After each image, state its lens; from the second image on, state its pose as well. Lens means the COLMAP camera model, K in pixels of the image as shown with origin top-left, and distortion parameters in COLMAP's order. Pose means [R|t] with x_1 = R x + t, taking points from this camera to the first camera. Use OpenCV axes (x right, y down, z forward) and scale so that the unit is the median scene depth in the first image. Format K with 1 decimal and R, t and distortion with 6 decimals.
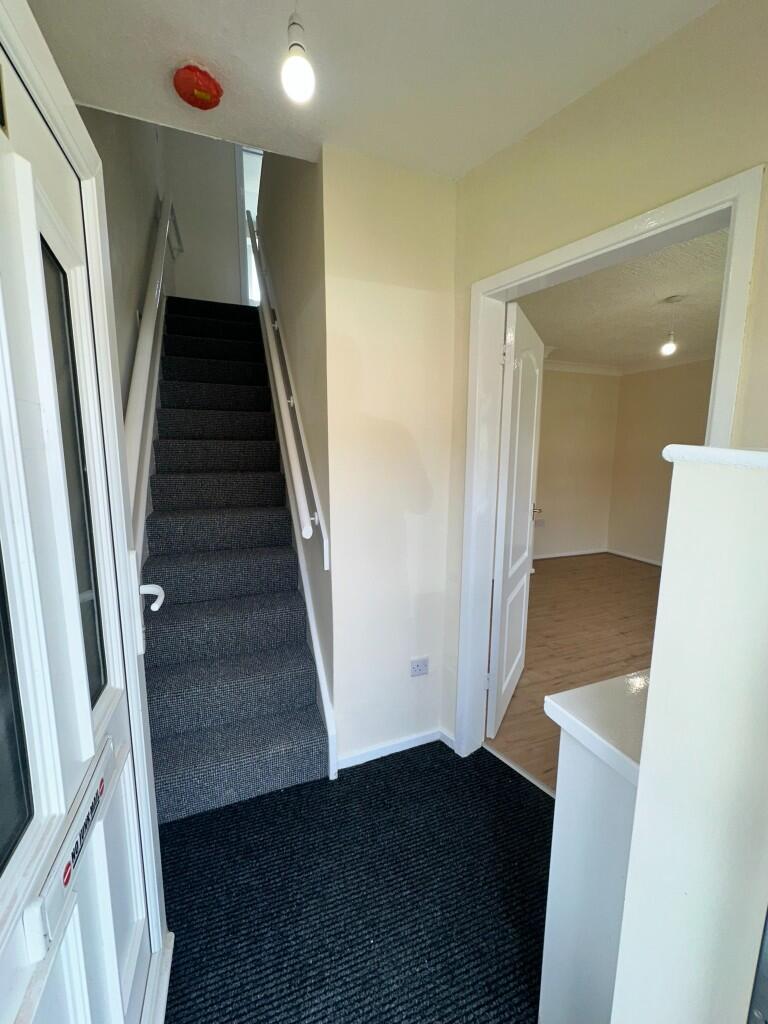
lens RADIAL K [[407.9, 0, 382.6], [0, 407.9, 513.4], [0, 0, 1]] dist [0.001984, 0.000050]
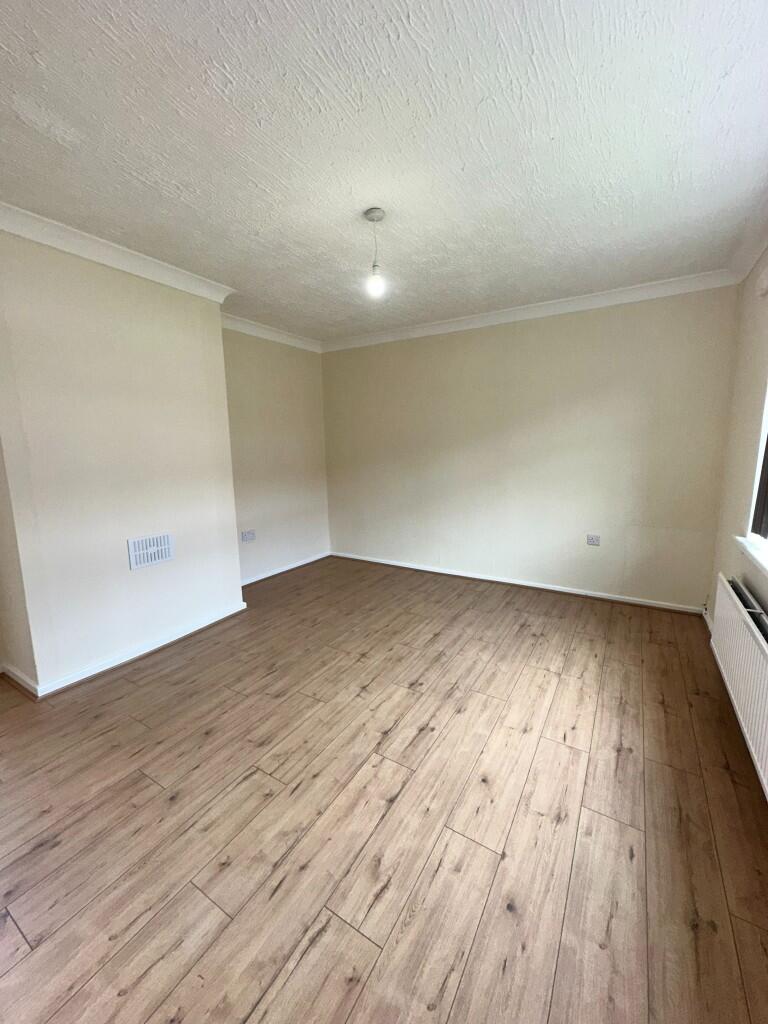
lens RADIAL K [[407.9, 0, 387.0], [0, 407.9, 513.1], [0, 0, 1]] dist [0.001984, 0.000050]
pose [[0.789559, -0.113304, 0.603124, 0.223200], [0.107575, 0.993144, 0.045745, -0.036087], [-0.604172, 0.028763, 0.796334, 0.398328]]
